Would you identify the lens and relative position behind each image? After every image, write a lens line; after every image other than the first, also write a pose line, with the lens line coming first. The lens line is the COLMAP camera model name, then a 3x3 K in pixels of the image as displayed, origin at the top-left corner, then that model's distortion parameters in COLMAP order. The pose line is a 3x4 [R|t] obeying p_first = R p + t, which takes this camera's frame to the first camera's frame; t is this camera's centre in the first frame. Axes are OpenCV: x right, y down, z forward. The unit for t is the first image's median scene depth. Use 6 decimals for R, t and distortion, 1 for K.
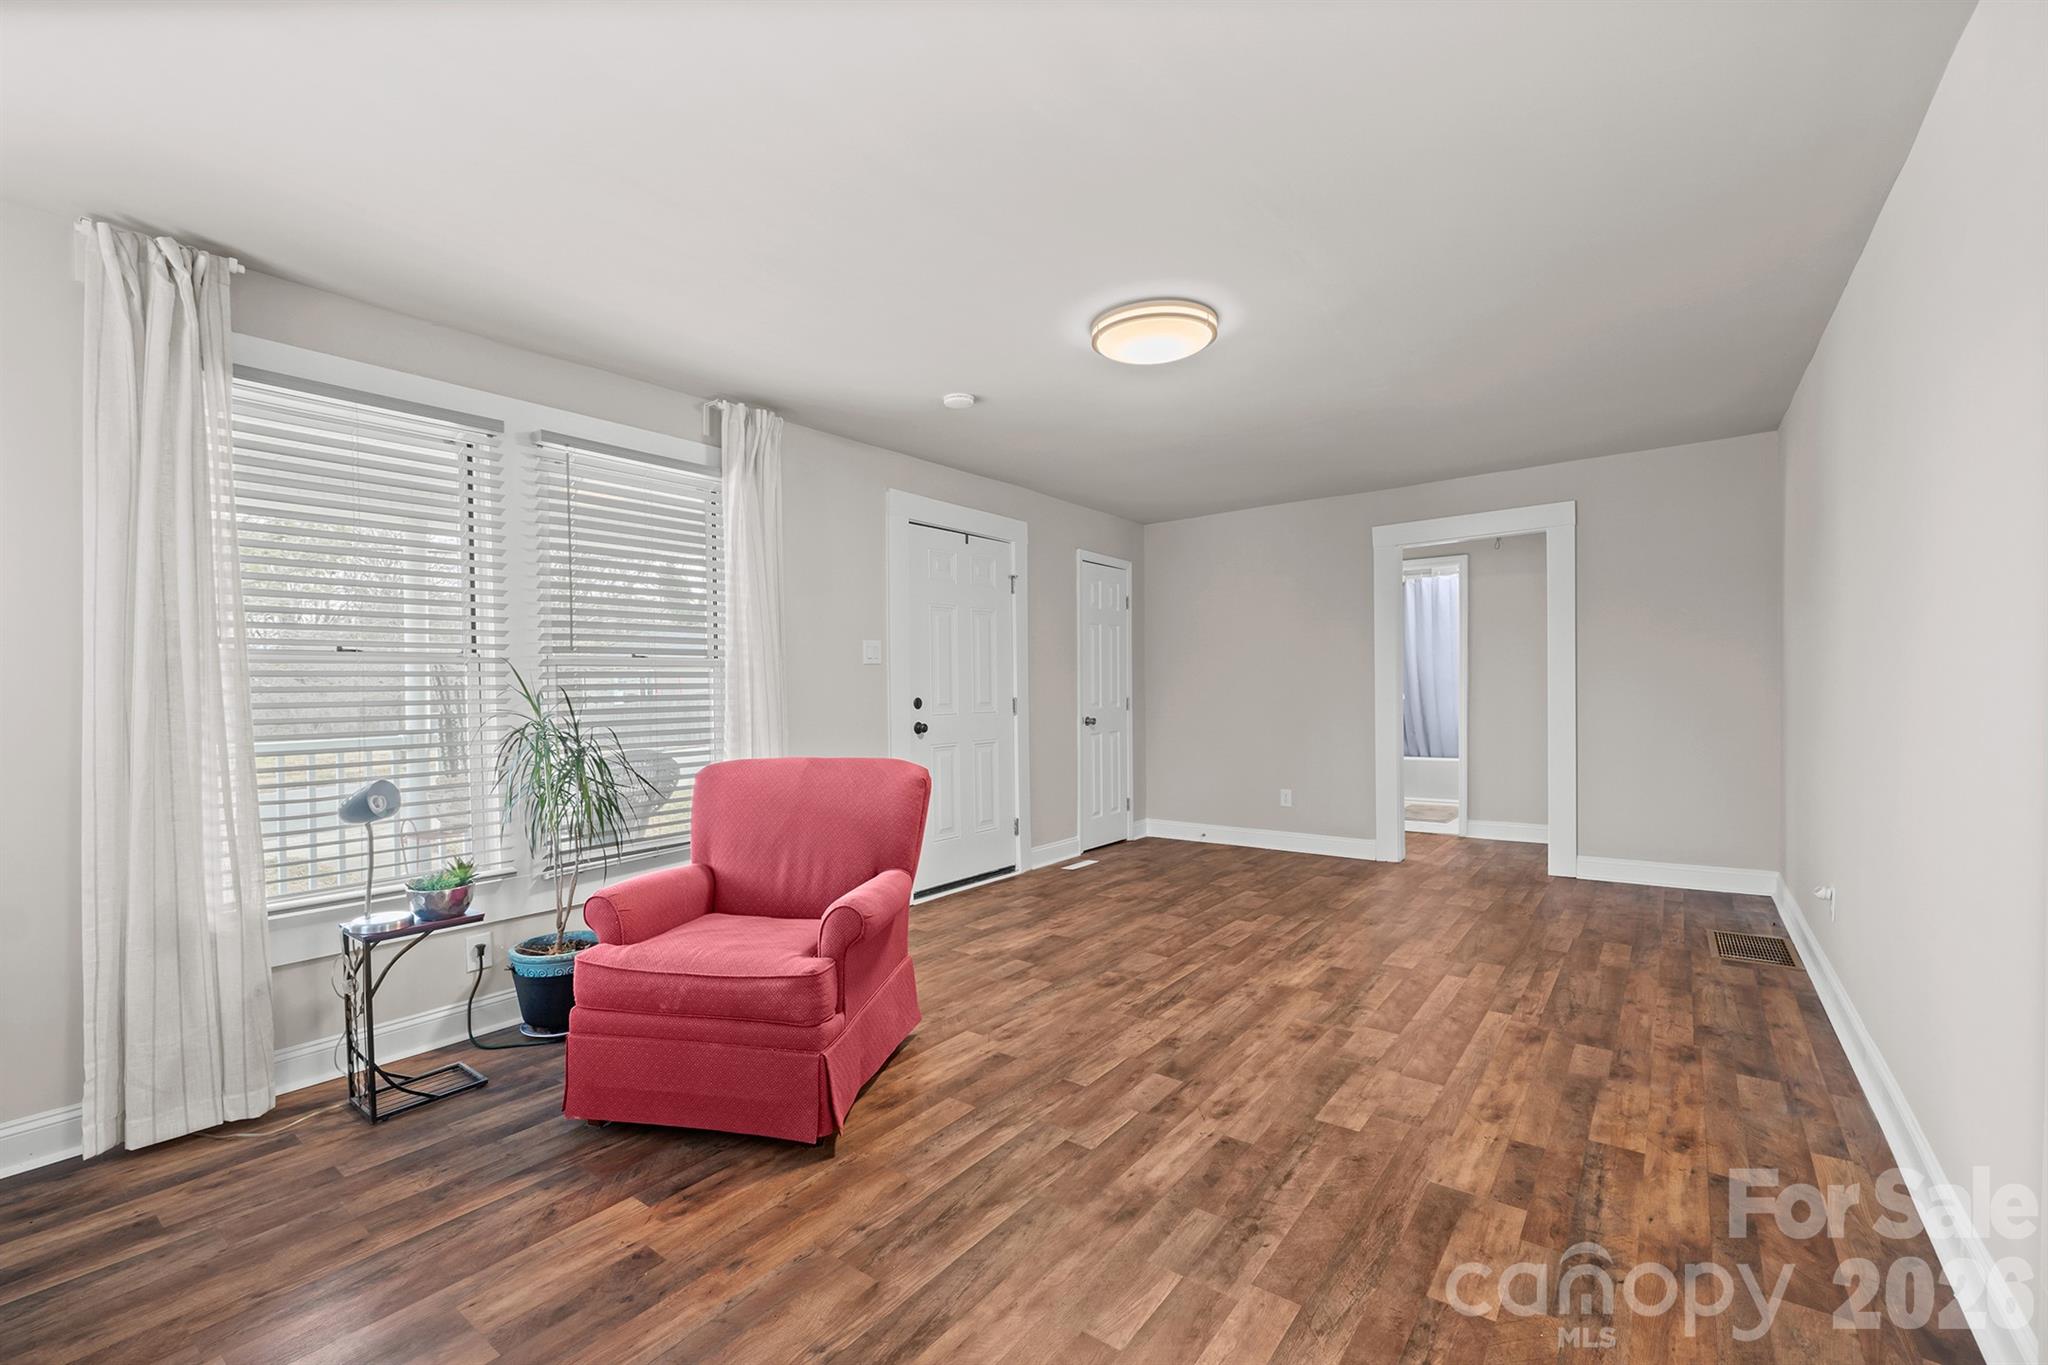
lens RADIAL K [[859.2, 0, 1010.8], [0, 859.2, 702.0], [0, 0, 1]] dist [-0.007726, -0.001044]
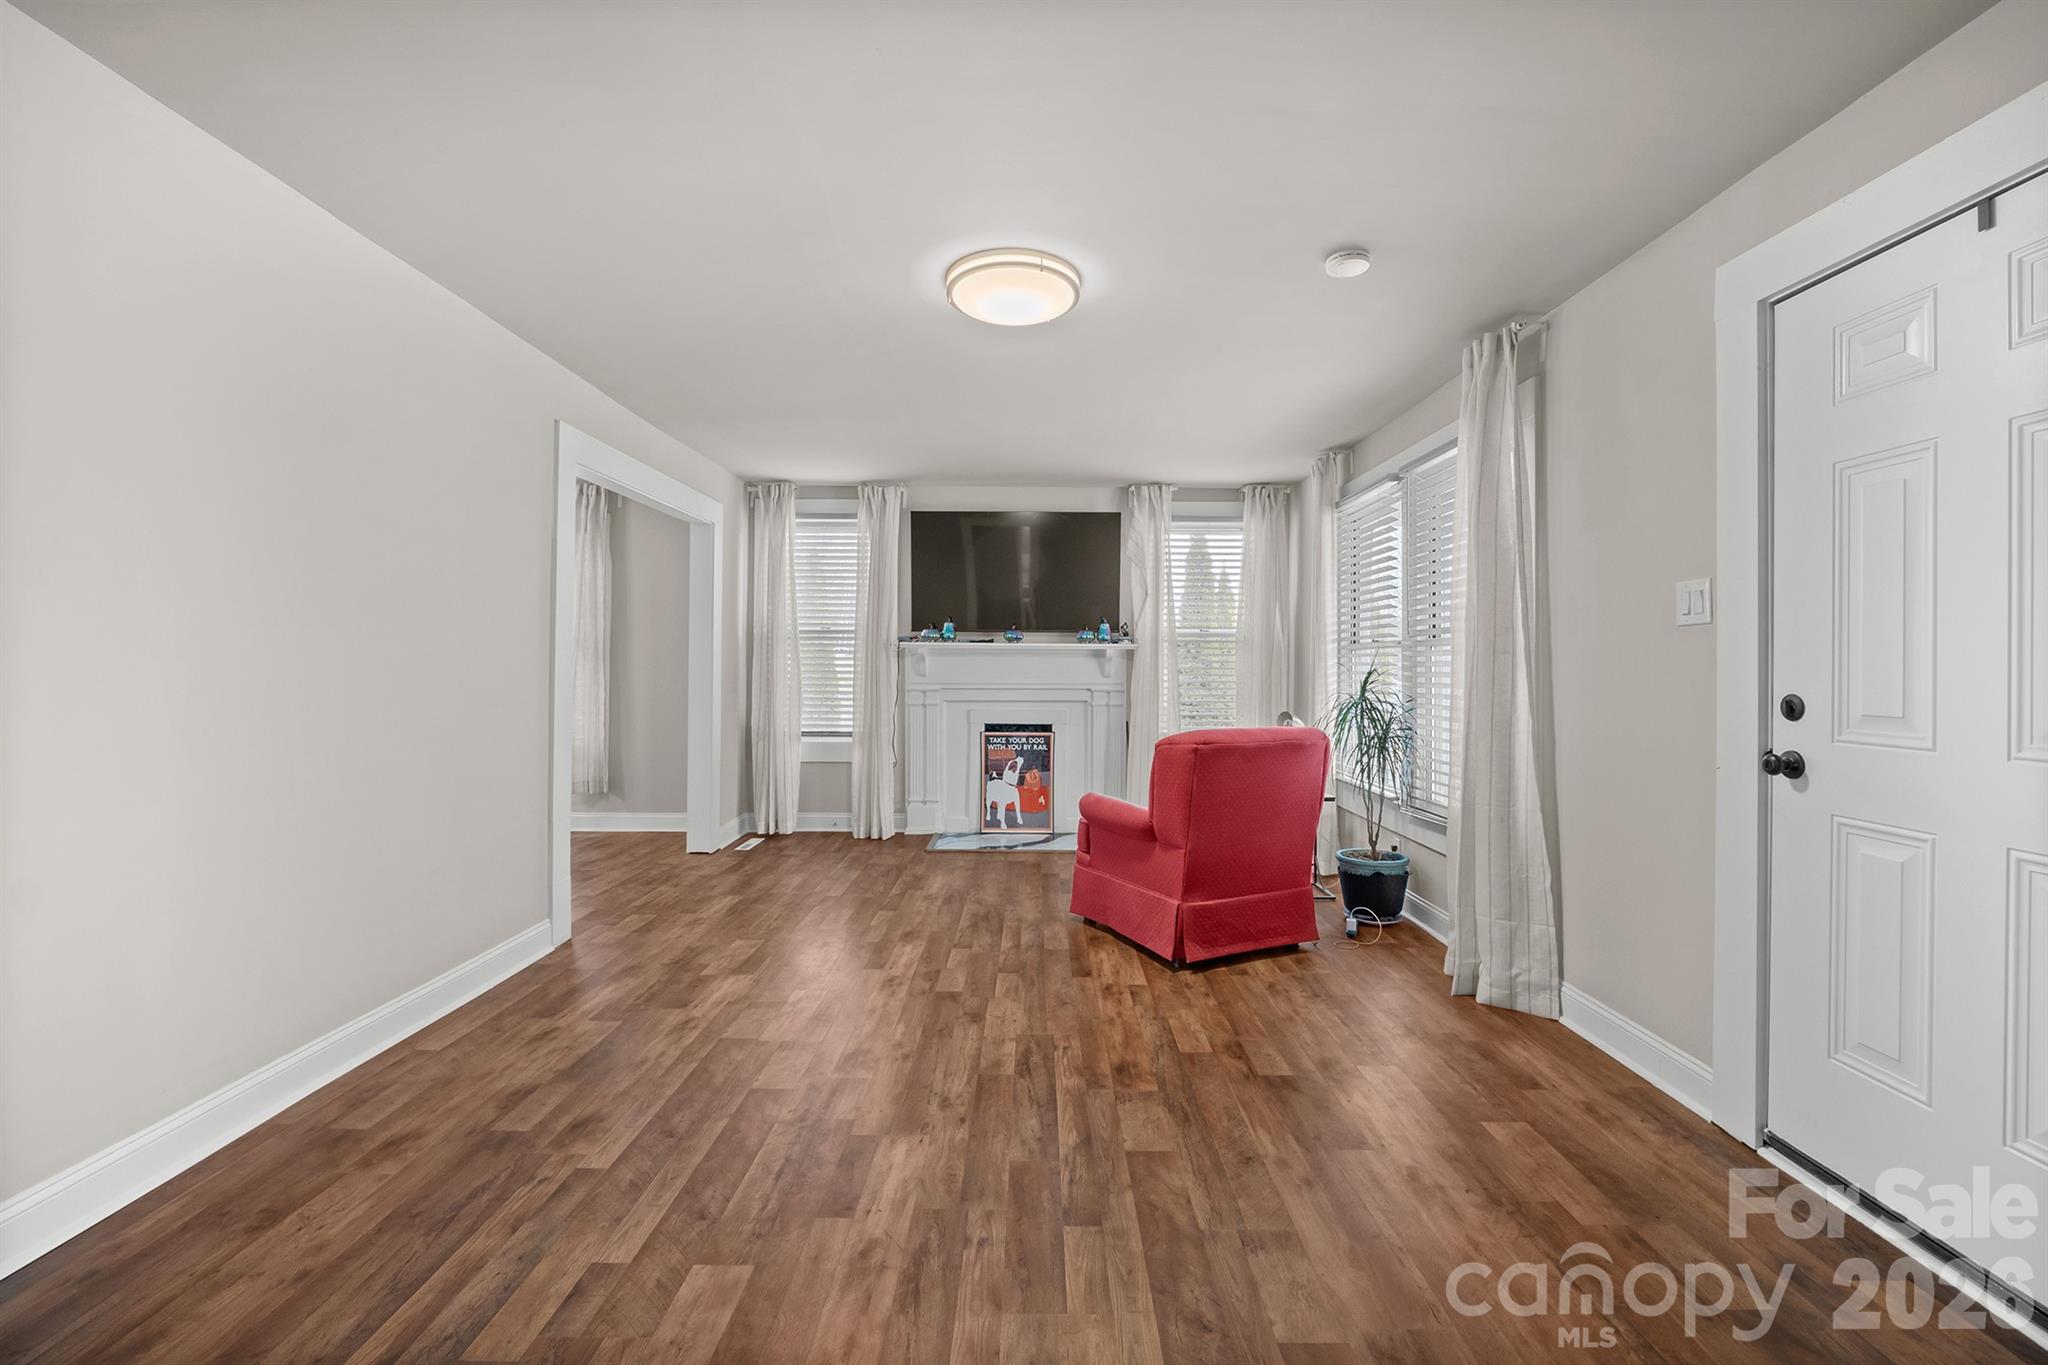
lens RADIAL K [[859.2, 0, 1043.3], [0, 859.2, 661.1], [0, 0, 1]] dist [-0.007726, -0.001044]
pose [[-0.781881, 0.003943, -0.623415, 0.834355], [-0.008689, 0.999814, 0.017222, -0.048199], [0.623367, 0.018882, -0.781702, 2.028282]]
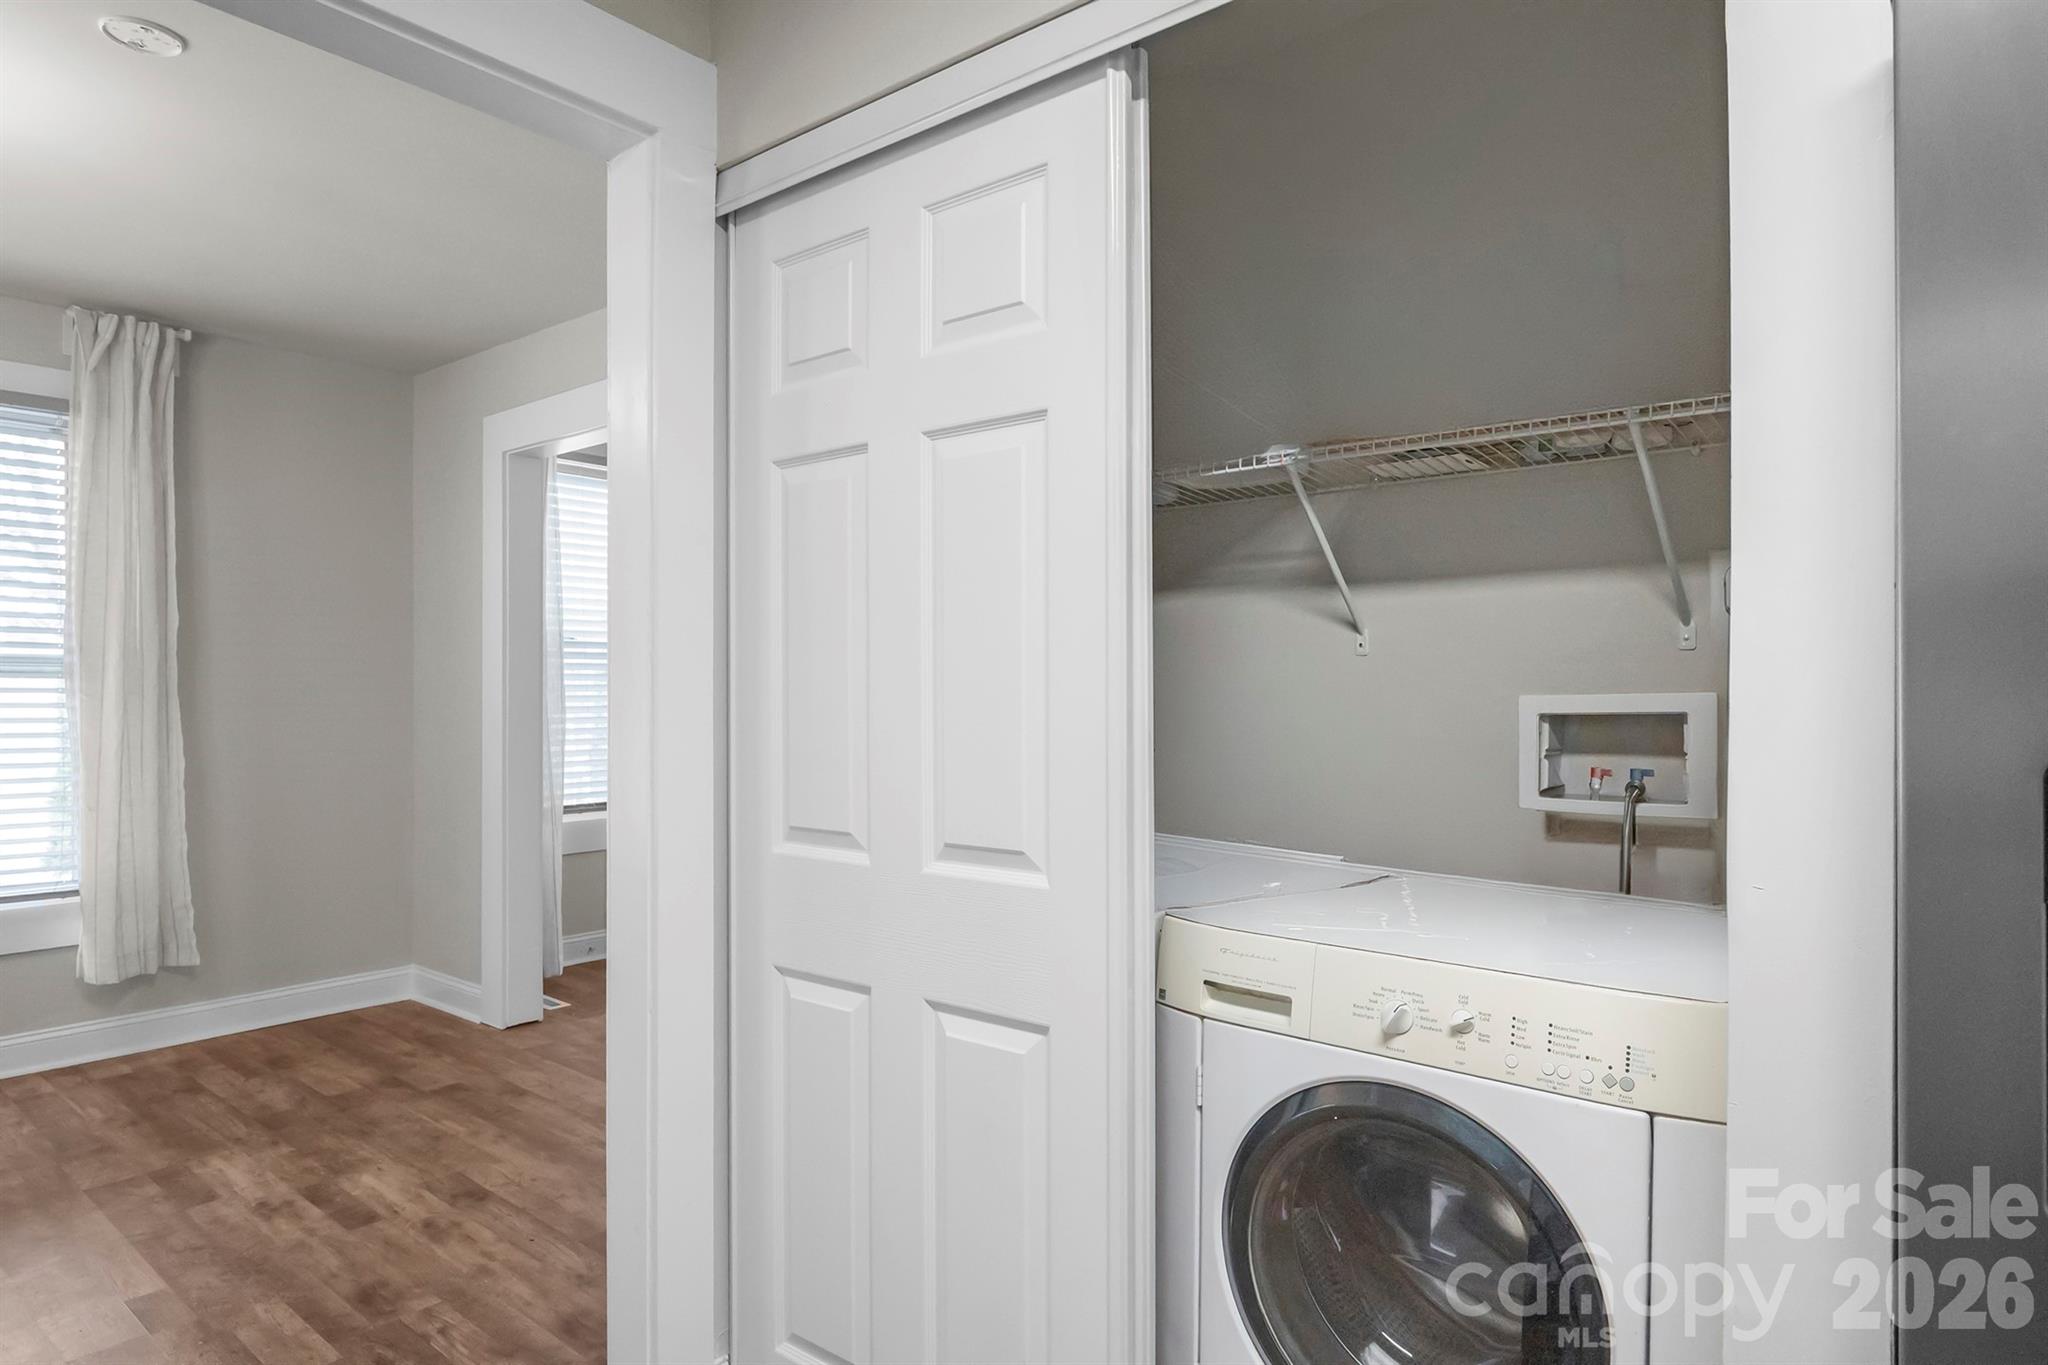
lens RADIAL K [[1160.8, 0, 1009.9], [0, 1160.8, 703.5], [0, 0, 1]] dist [-0.000273, -0.001794]
pose [[-0.050178, 0.026873, -0.998379, 1.773931], [-0.017907, 0.999453, 0.027802, -0.050890], [0.998580, 0.019273, -0.049670, 0.669951]]
